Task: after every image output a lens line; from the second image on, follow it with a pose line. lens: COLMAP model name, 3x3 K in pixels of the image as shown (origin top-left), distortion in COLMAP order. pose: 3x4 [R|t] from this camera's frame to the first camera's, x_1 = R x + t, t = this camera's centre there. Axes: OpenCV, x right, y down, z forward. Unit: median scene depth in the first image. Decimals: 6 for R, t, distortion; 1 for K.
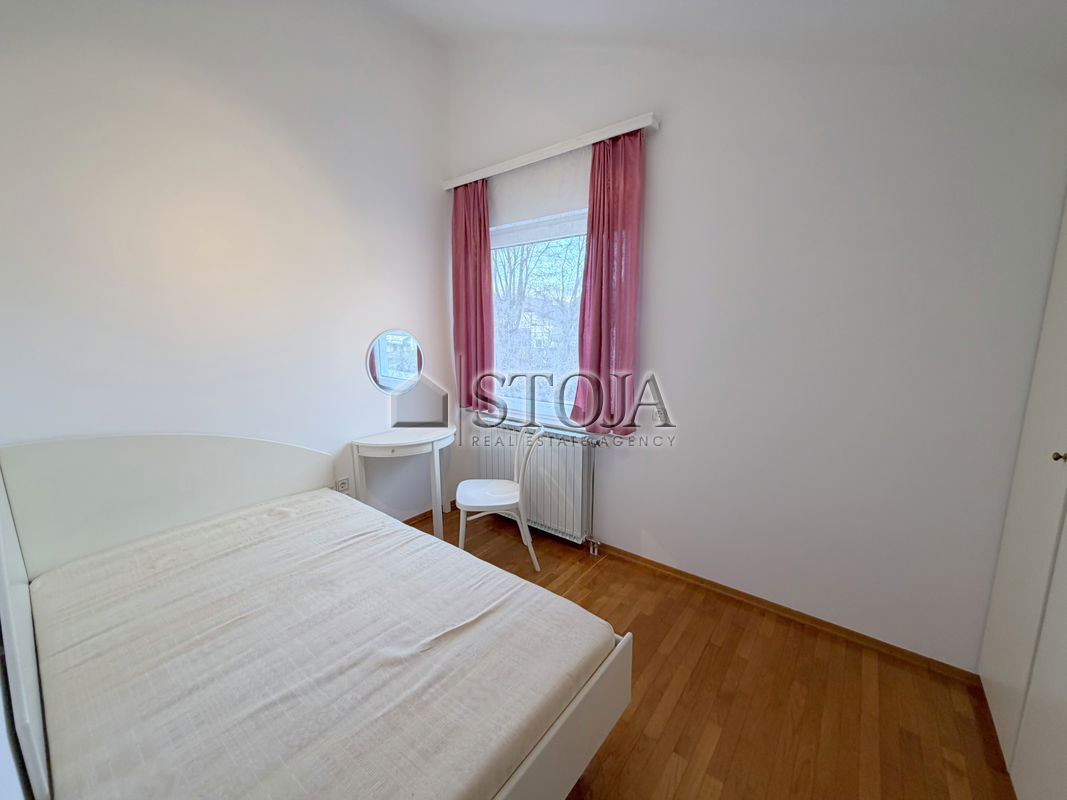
lens RADIAL K [[425.0, 0, 533.7], [0, 425.0, 403.0], [0, 0, 1]] dist [0.003190, 0.000869]
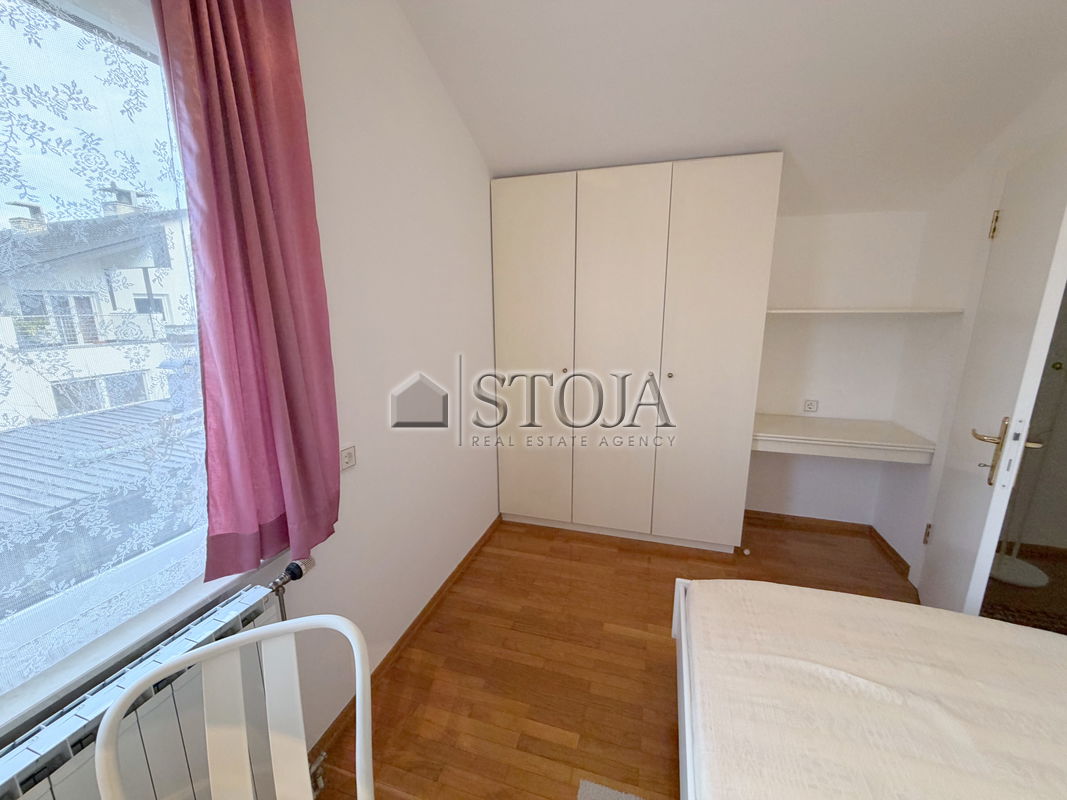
lens RADIAL K [[425.0, 0, 533.7], [0, 425.0, 403.0], [0, 0, 1]] dist [0.003190, 0.000869]
pose [[-0.375571, -0.189906, 0.907128, -0.390180], [0.164164, 0.949673, 0.266780, -0.187206], [-0.912138, 0.249113, -0.325494, 1.088256]]
